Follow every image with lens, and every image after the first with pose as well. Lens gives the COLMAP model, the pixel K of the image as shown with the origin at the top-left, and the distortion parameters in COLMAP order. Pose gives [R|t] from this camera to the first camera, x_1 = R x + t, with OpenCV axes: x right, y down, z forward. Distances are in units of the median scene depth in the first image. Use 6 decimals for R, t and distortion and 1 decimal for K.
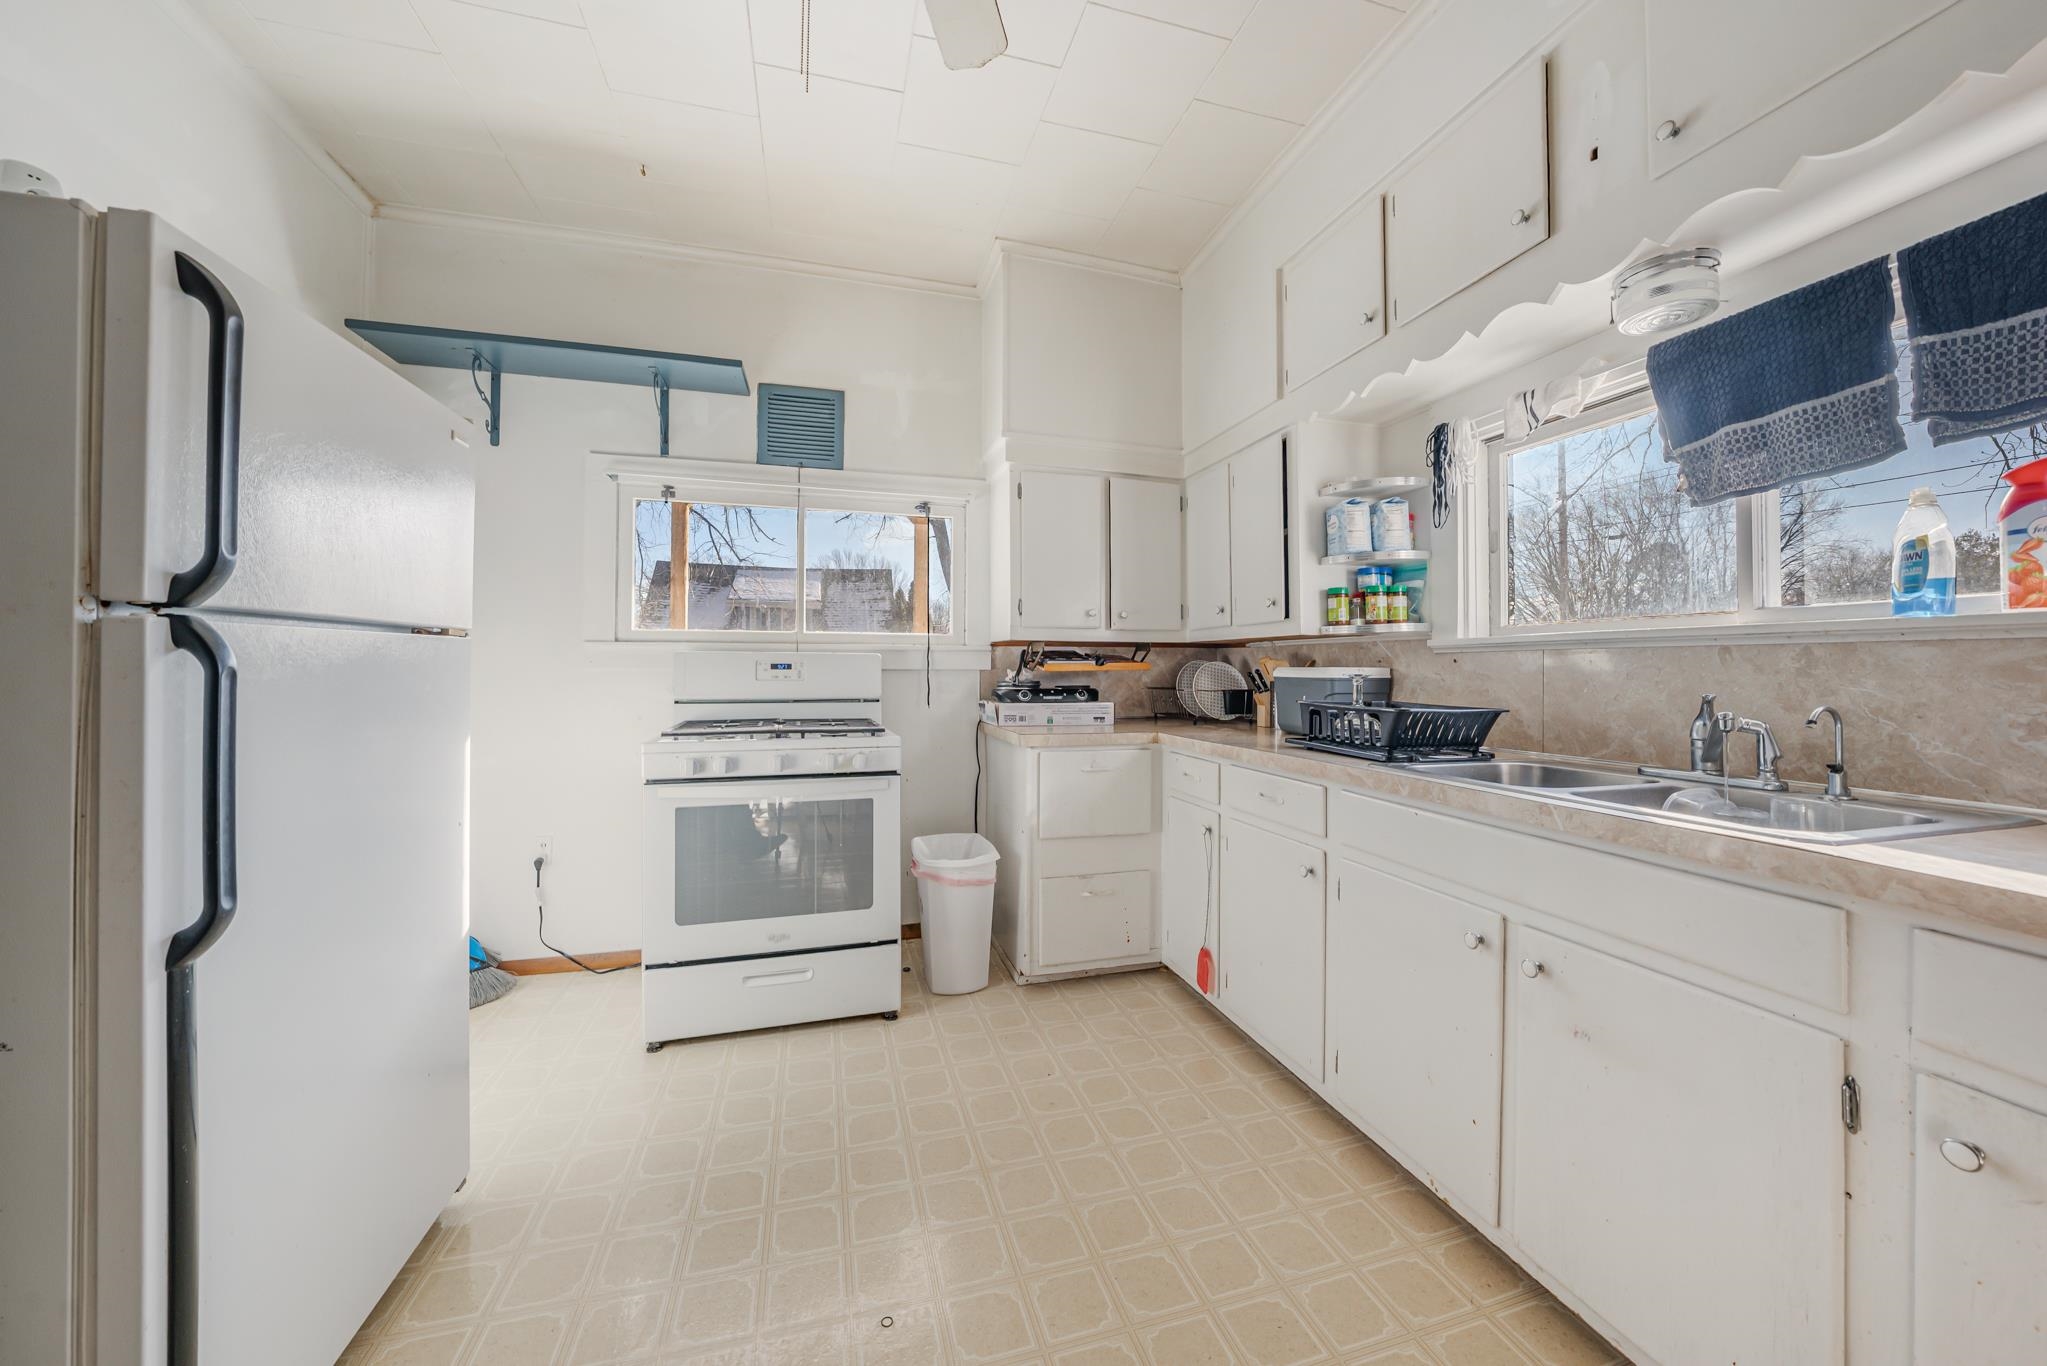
lens RADIAL K [[728.8, 0, 1028.2], [0, 728.8, 660.9], [0, 0, 1]] dist [-0.026784, 0.005844]
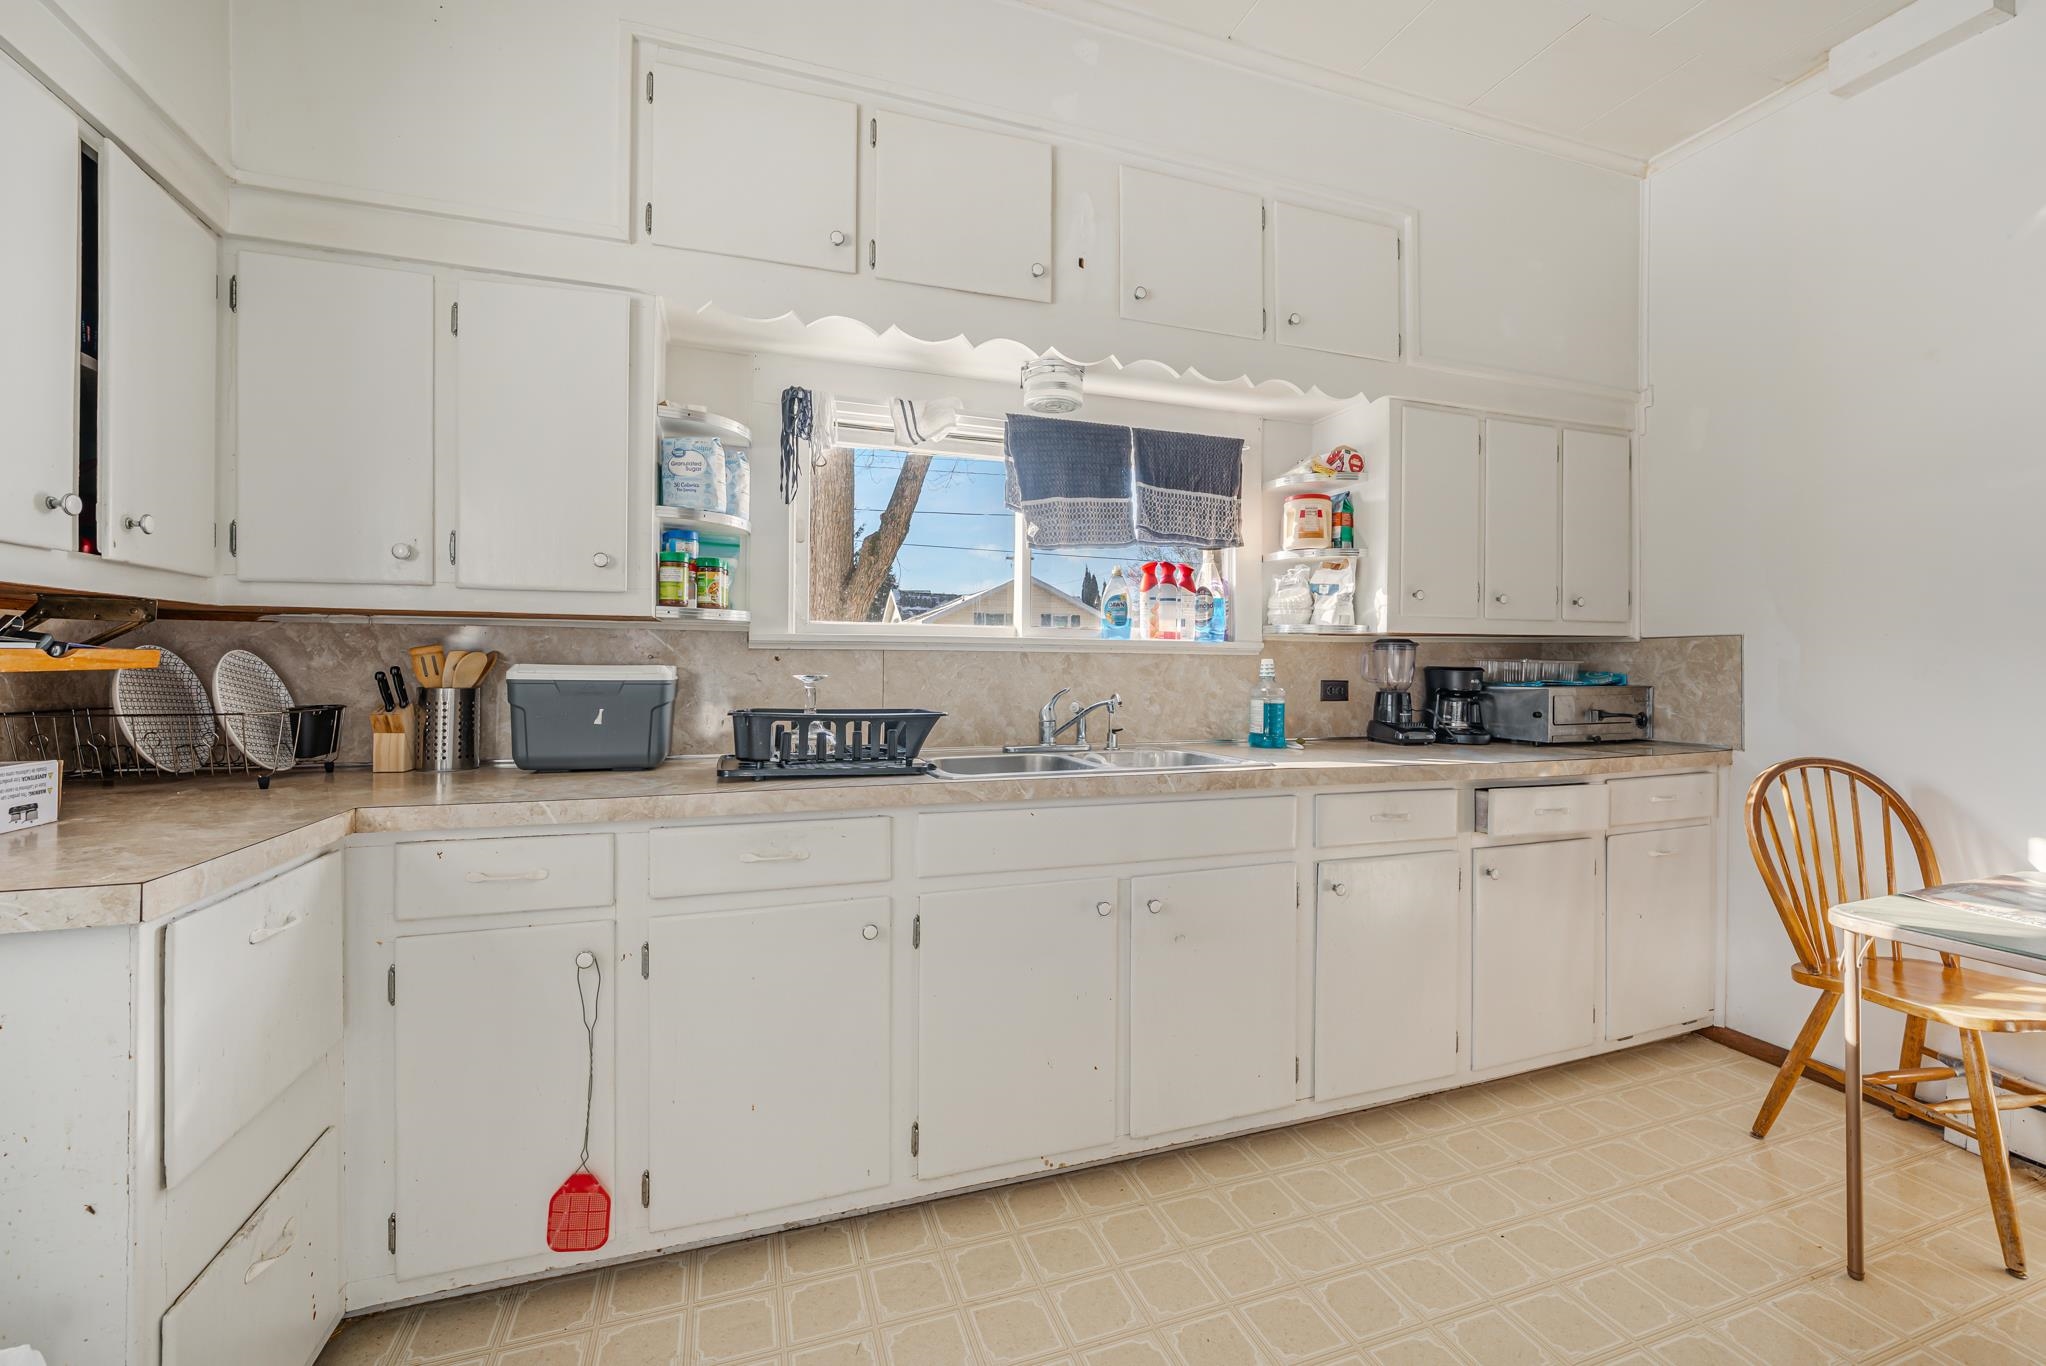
lens RADIAL K [[845.2, 0, 1029.9], [0, 845.2, 665.7], [0, 0, 1]] dist [-0.012410, -0.000183]
pose [[-0.068782, -0.003713, 0.997625, -0.417227], [-0.018921, 0.999818, 0.002417, 0.000496], [-0.997452, -0.018710, -0.068840, 0.711510]]
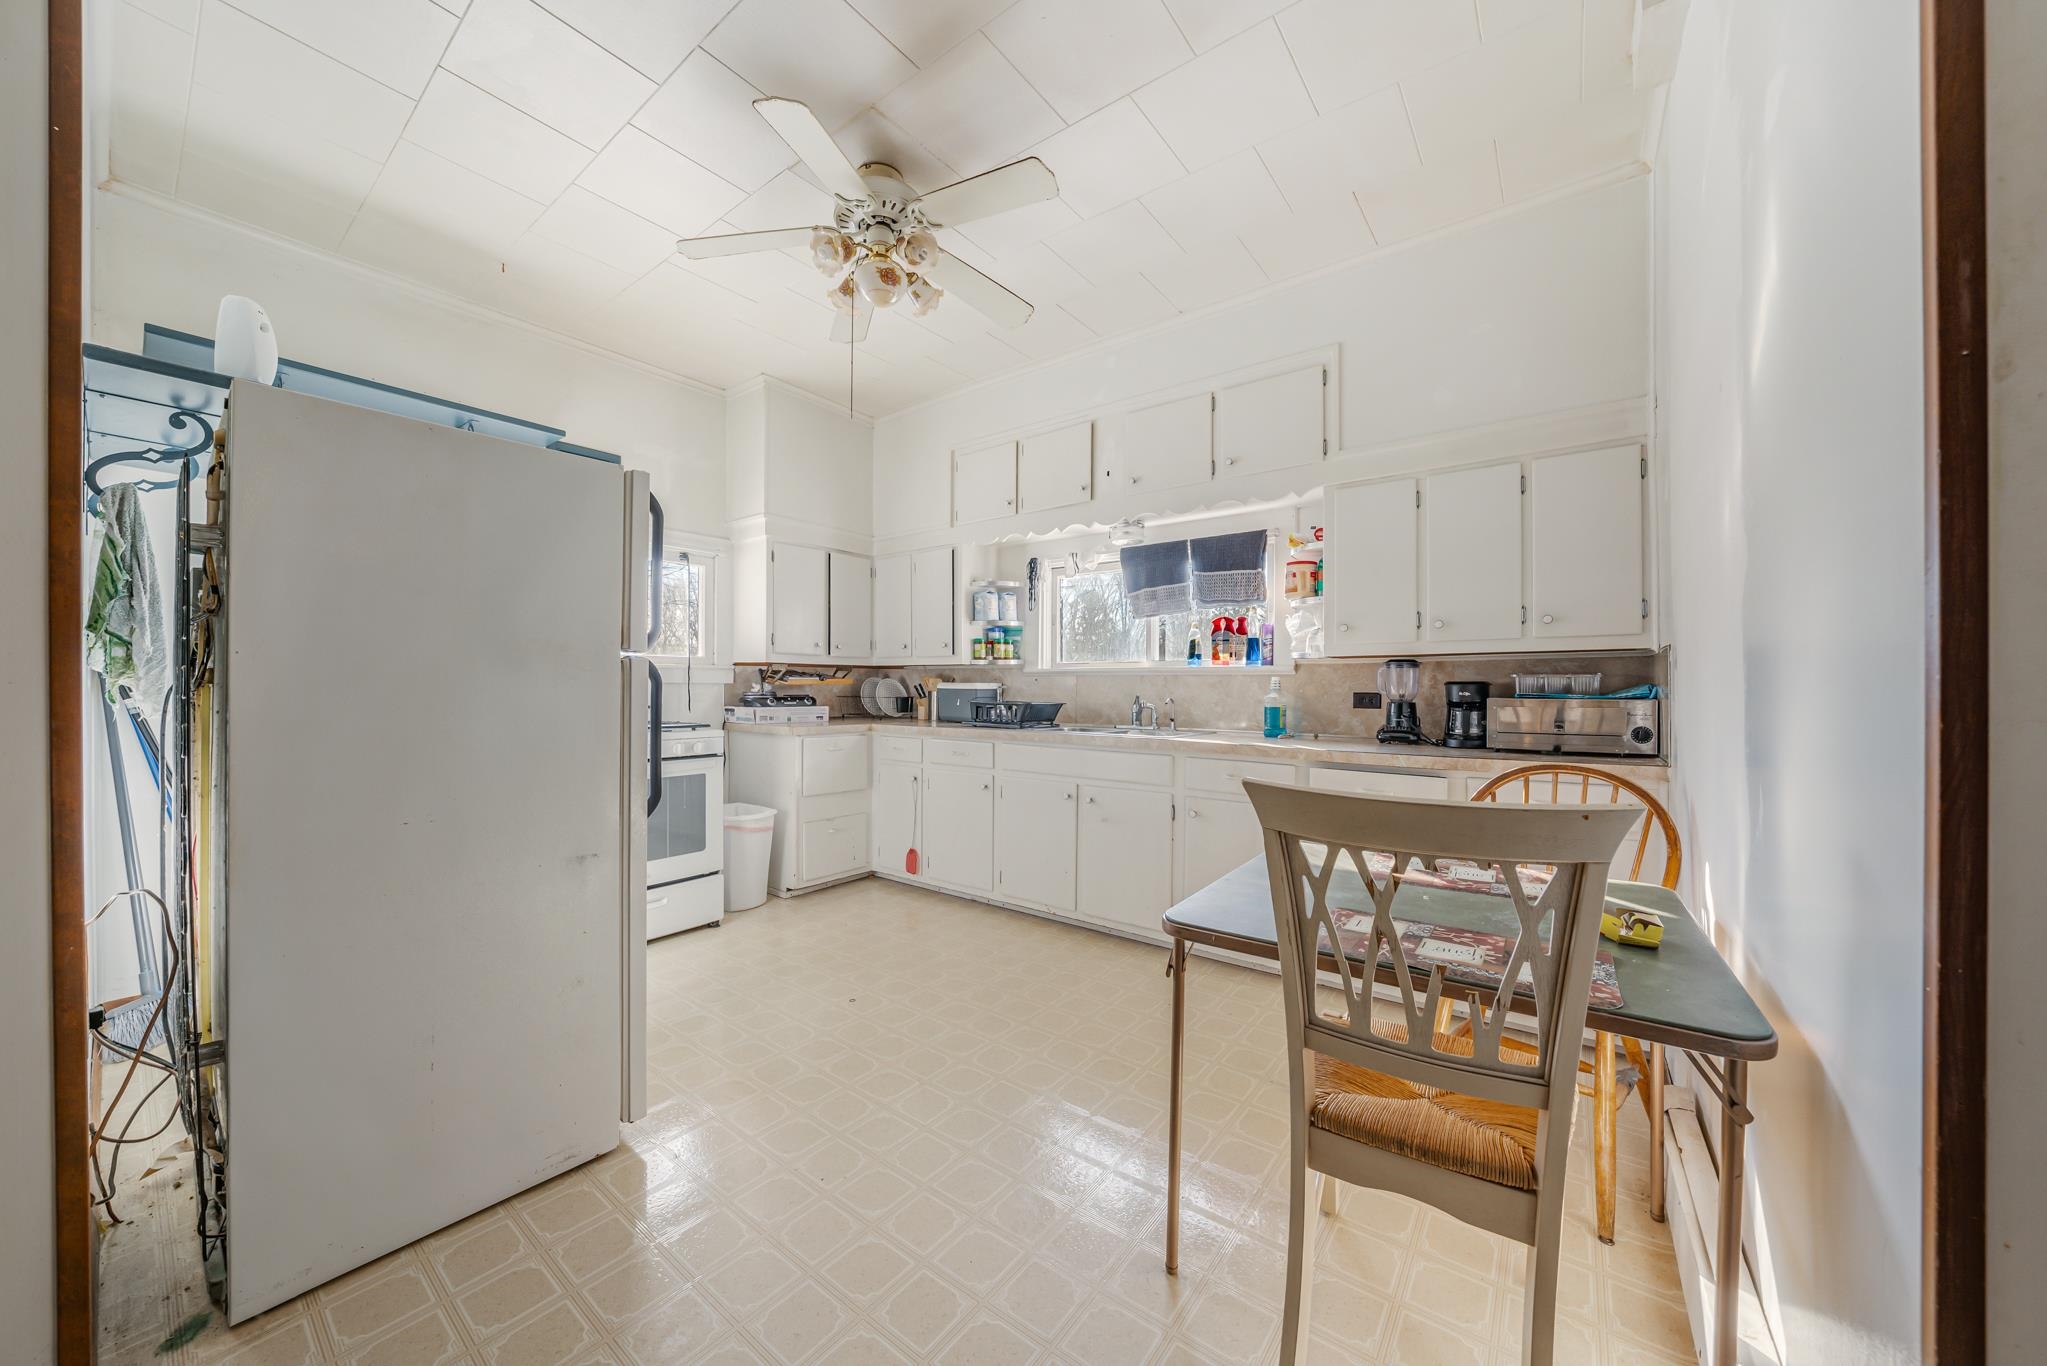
lens RADIAL K [[726.5, 0, 1023.8], [0, 726.5, 688.4], [0, 0, 1]] dist [-0.019782, 0.000072]
pose [[0.801652, 0.001406, 0.597789, -0.557926], [-0.011083, 0.999860, 0.012512, -0.001249], [-0.597688, -0.016655, 0.801556, -0.503061]]
